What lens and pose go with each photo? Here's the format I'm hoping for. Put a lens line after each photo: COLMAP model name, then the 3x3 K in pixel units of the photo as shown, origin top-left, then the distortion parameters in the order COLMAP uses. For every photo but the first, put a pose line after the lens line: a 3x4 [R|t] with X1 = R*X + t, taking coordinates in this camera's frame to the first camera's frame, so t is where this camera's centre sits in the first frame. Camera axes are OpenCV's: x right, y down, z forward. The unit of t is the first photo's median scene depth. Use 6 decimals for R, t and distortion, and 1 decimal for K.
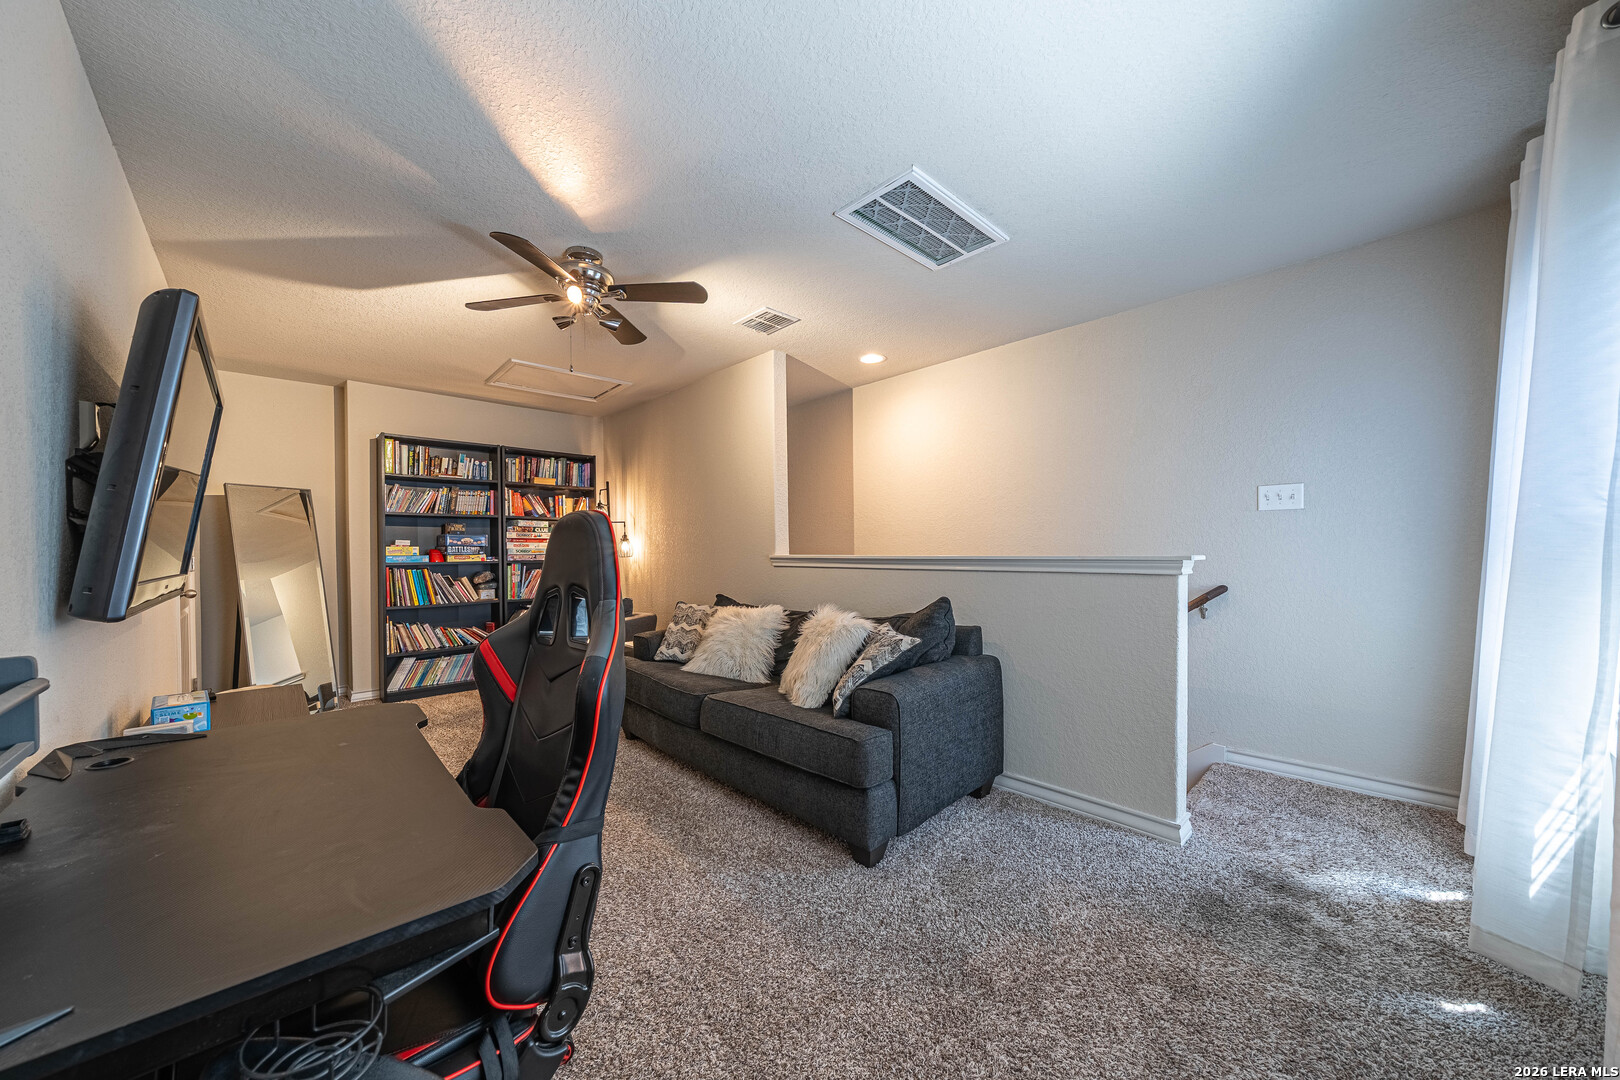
lens RADIAL K [[558.9, 0, 800.0], [0, 558.9, 550.5], [0, 0, 1]] dist [-0.011503, -0.000240]
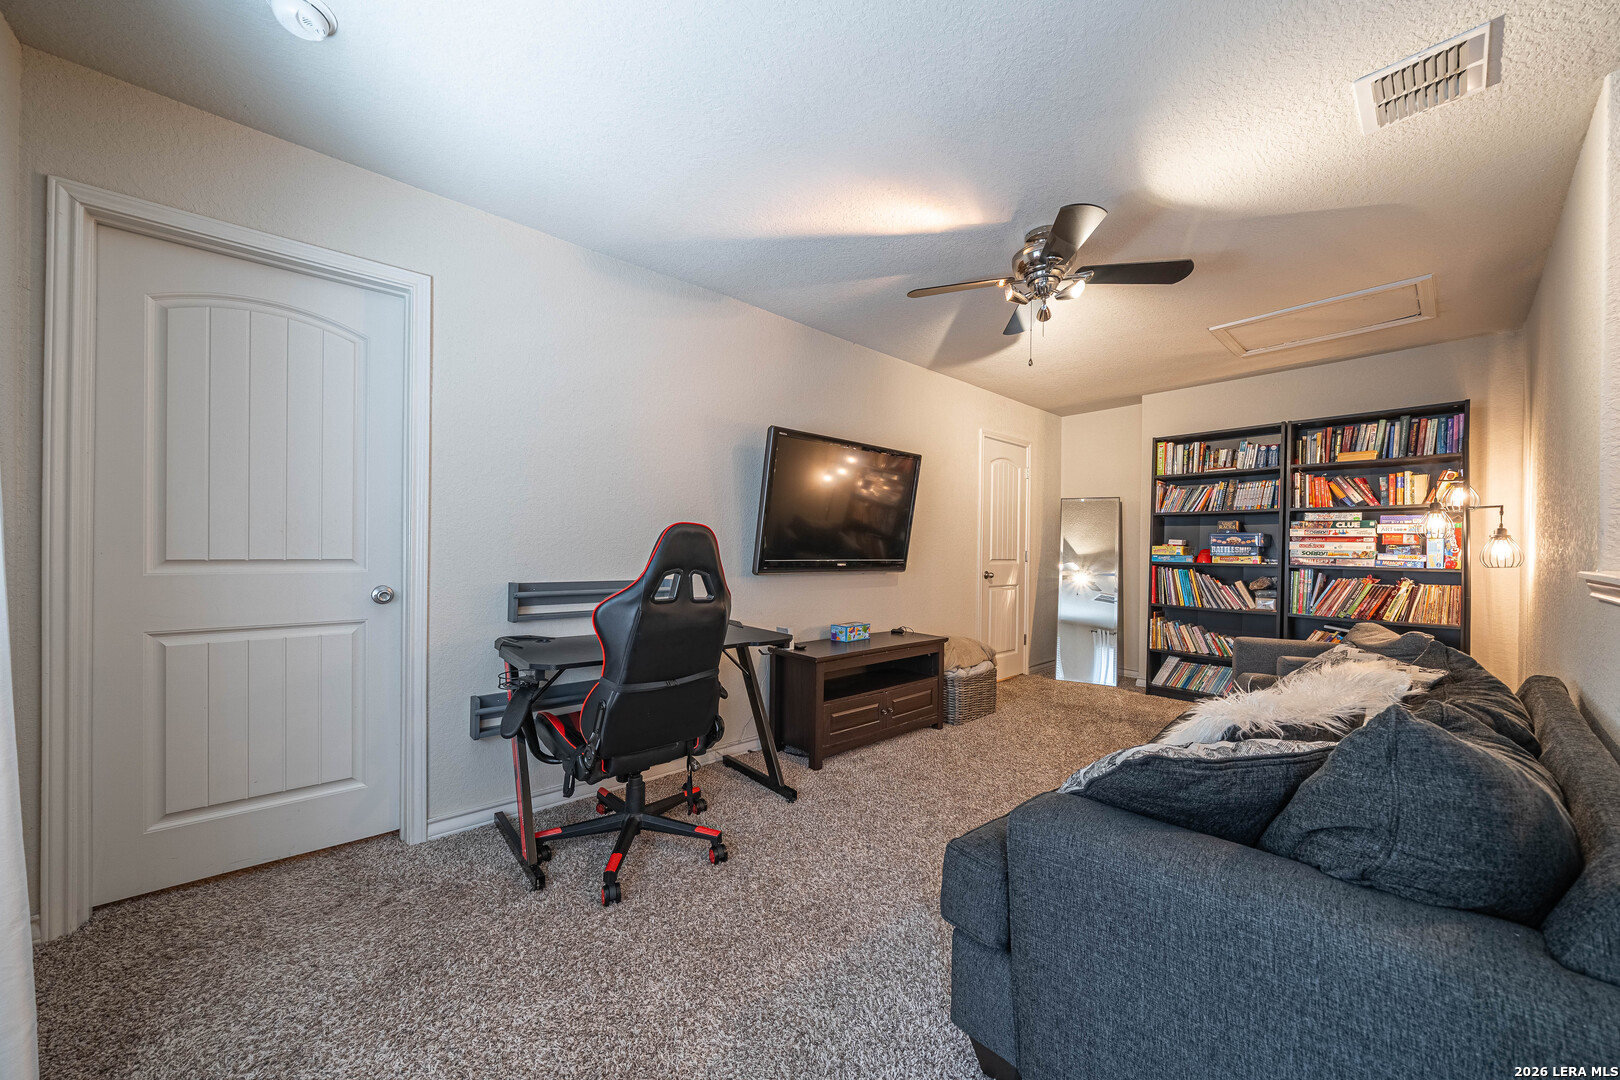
lens RADIAL K [[558.9, 0, 800.1], [0, 558.9, 545.6], [0, 0, 1]] dist [-0.011503, -0.000240]
pose [[-0.035689, 0.008088, -0.999330, 0.304063], [-0.012905, 0.999880, 0.008553, -0.006987], [0.999280, 0.013202, -0.035580, 0.339952]]
